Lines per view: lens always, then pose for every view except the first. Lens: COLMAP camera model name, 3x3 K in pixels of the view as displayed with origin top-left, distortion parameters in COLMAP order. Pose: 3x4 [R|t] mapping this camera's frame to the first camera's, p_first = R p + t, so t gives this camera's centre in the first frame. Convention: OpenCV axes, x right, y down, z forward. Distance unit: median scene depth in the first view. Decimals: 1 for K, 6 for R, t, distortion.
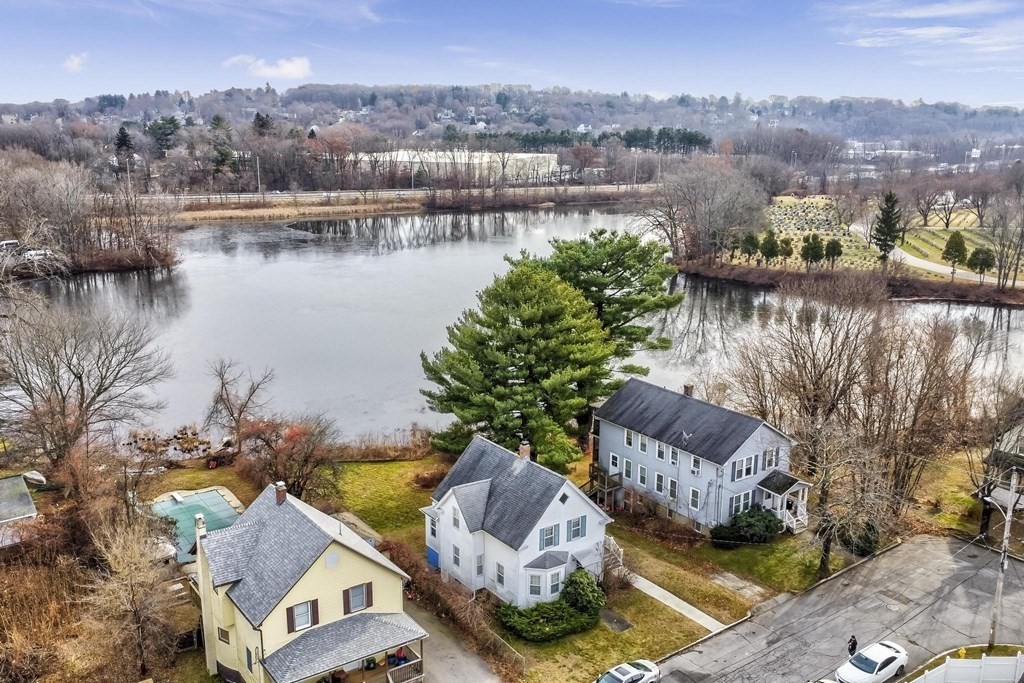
lens RADIAL K [[903.6, 0, 512.7], [0, 903.6, 363.8], [0, 0, 1]] dist [-0.002100, -0.000115]
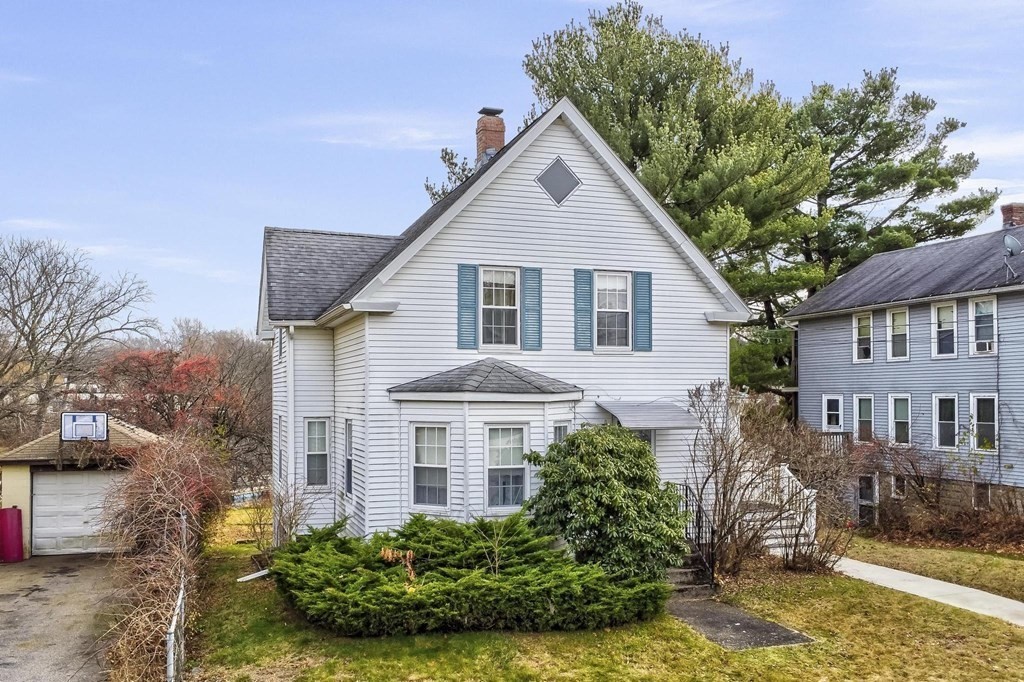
lens RADIAL K [[930.7, 0, 517.0], [0, 930.7, 391.8], [0, 0, 1]] dist [-0.003333, -0.001835]
pose [[0.957865, -0.011786, -0.286976, 0.107491], [-0.060686, 0.968296, -0.242323, 0.239380], [0.280733, 0.249528, 0.926782, 0.614691]]
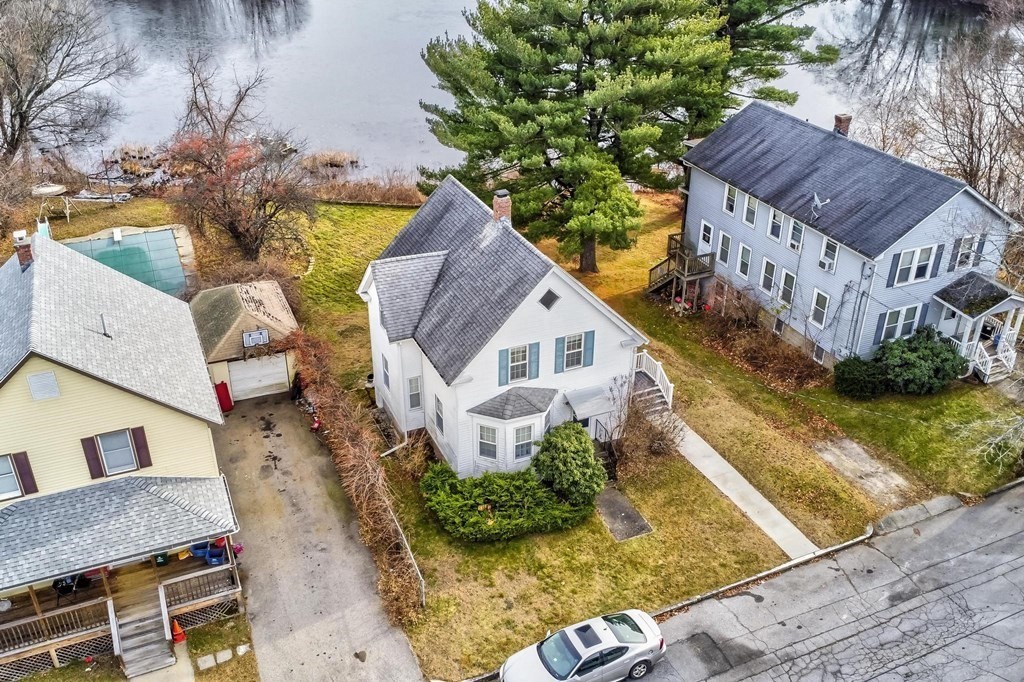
lens RADIAL K [[903.6, 0, 512.7], [0, 903.6, 363.3], [0, 0, 1]] dist [-0.002100, -0.000115]
pose [[0.978100, 0.105067, -0.179671, 0.115291], [-0.052278, 0.959579, 0.276543, 0.029106], [0.201464, -0.261094, 0.944056, 0.387242]]
